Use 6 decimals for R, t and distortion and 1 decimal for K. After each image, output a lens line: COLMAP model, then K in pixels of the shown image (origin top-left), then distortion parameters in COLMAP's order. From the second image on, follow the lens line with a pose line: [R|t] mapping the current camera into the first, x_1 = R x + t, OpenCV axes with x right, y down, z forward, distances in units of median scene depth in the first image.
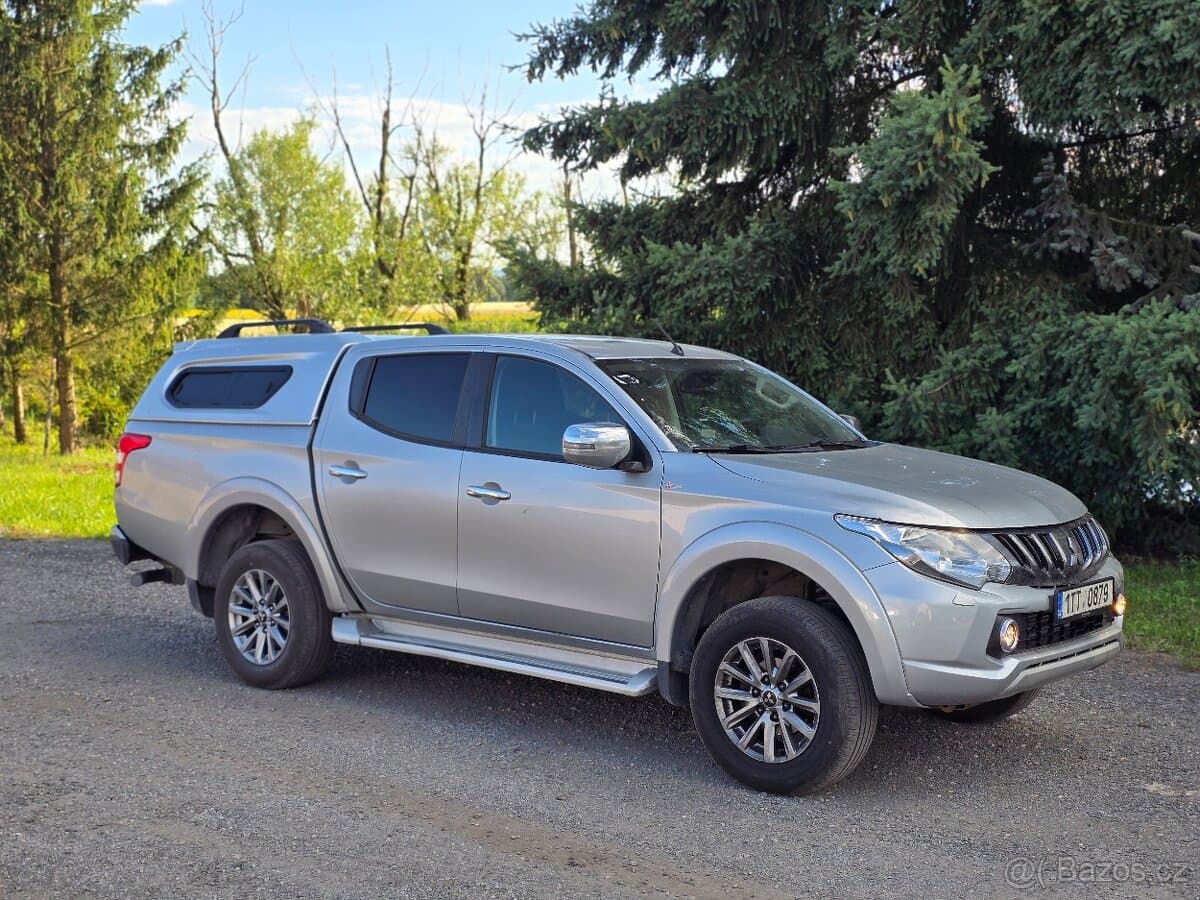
lens RADIAL K [[1638.1, 0, 604.4], [0, 1638.1, 423.0], [0, 0, 1]] dist [0.158103, -0.416660]
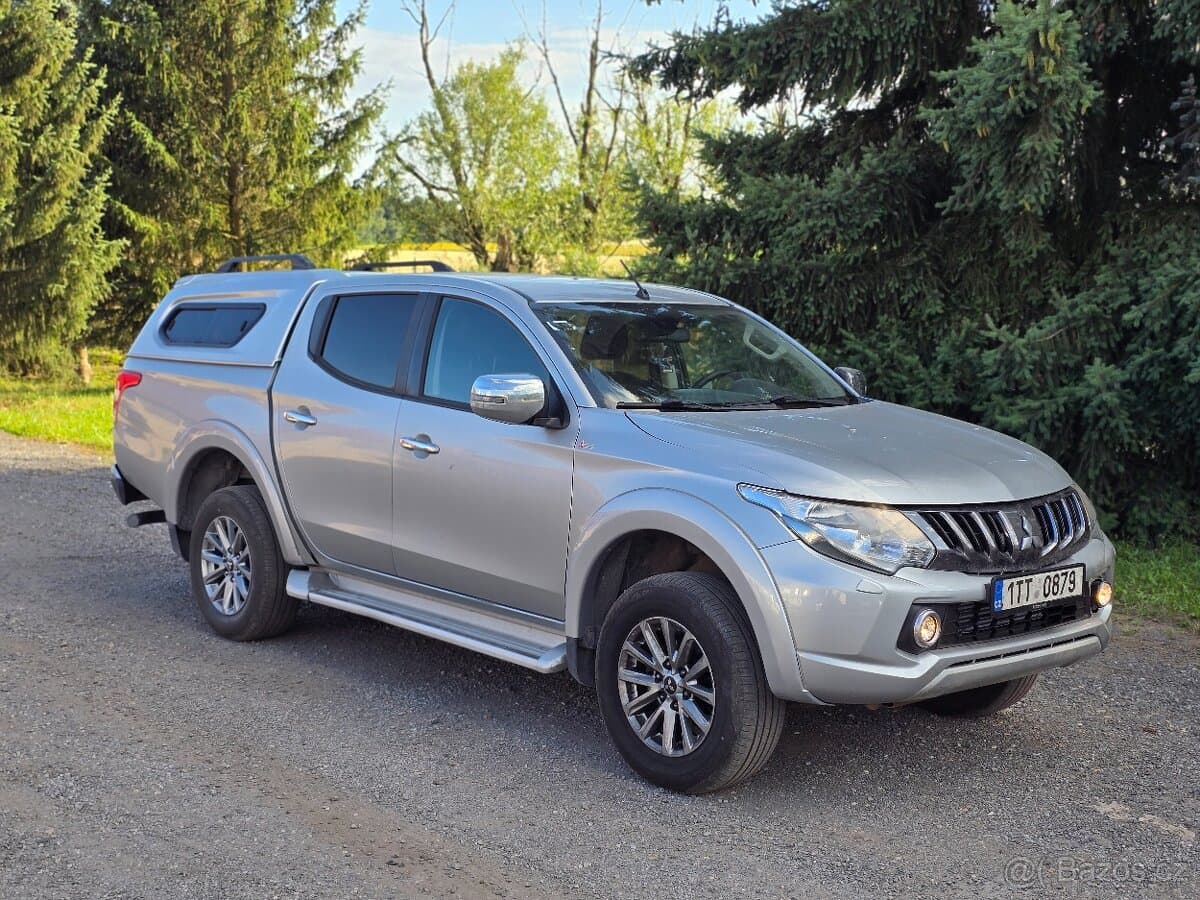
lens RADIAL K [[1641.0, 0, 603.4], [0, 1641.0, 423.2], [0, 0, 1]] dist [0.153047, -0.397633]
pose [[0.988288, 0.025332, -0.150485, 0.095044], [-0.019348, 0.998968, 0.041092, -0.005609], [0.151371, -0.037699, 0.987758, 0.054415]]
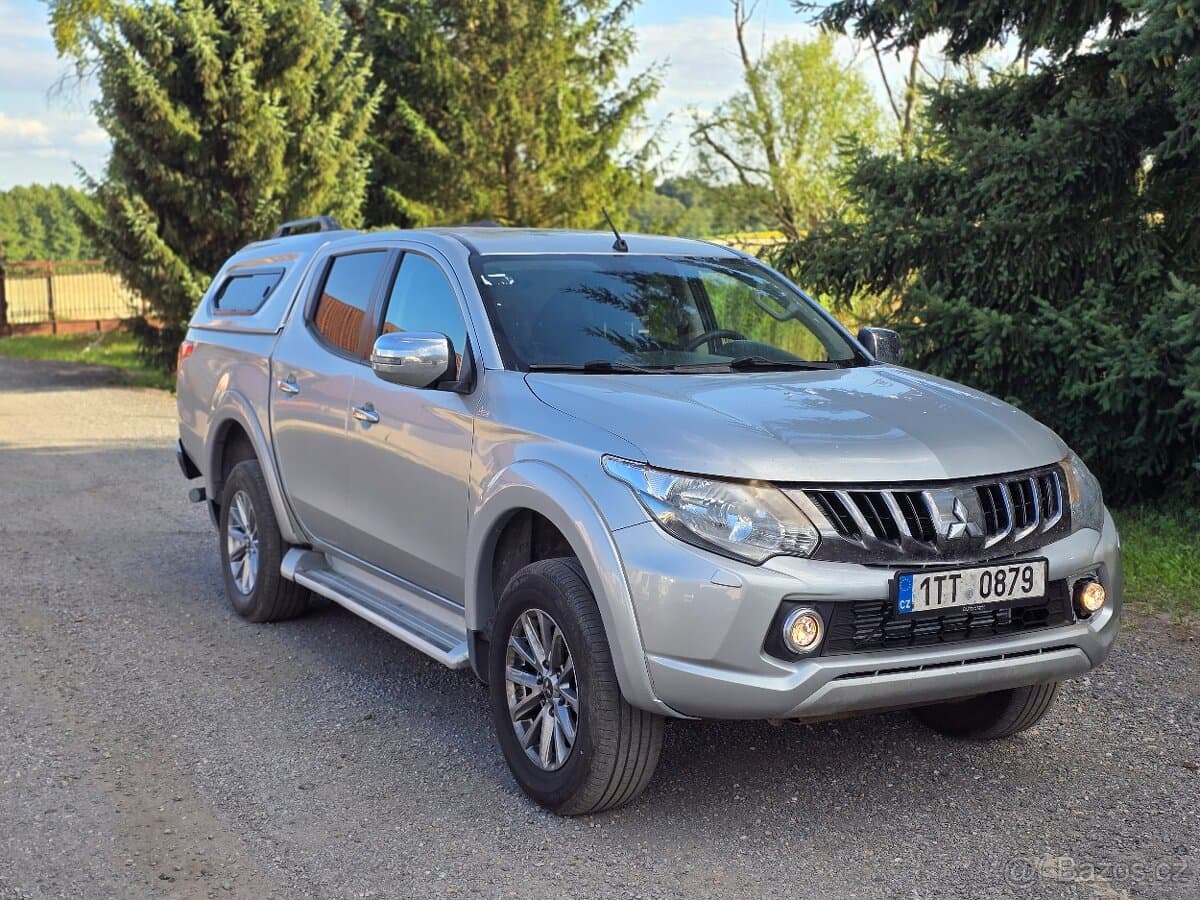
lens RADIAL K [[1638.1, 0, 604.4], [0, 1638.1, 423.0], [0, 0, 1]] dist [0.158103, -0.416660]
pose [[0.929019, 0.030124, -0.368803, 0.198003], [-0.012057, 0.998616, 0.051194, 0.001115], [0.369834, -0.043113, 0.928097, 0.142655]]
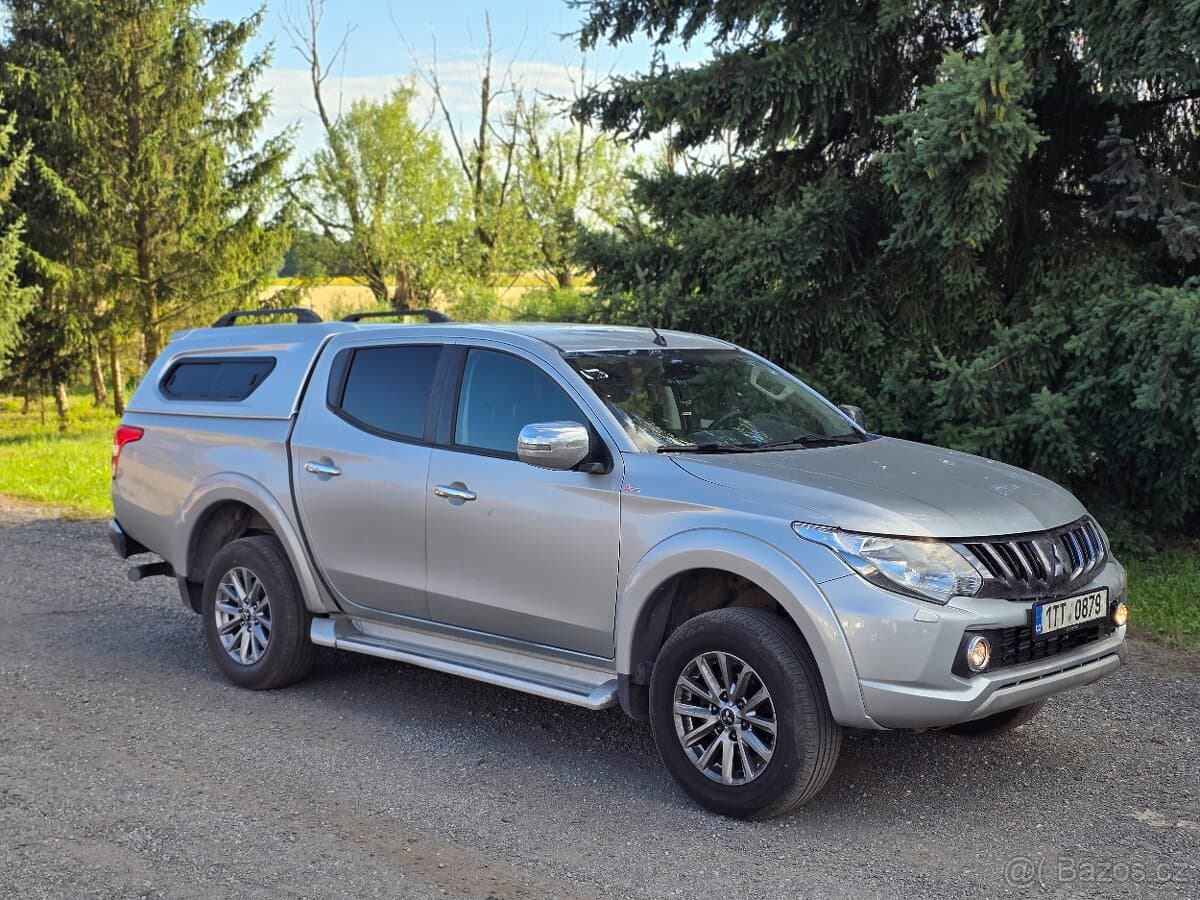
lens RADIAL K [[1641.0, 0, 603.4], [0, 1641.0, 423.2], [0, 0, 1]] dist [0.153047, -0.397633]
pose [[0.996998, -0.004581, -0.077289, 0.049934], [0.006353, 0.999722, 0.022692, -0.010703], [0.077163, -0.023114, 0.996750, 0.028514]]
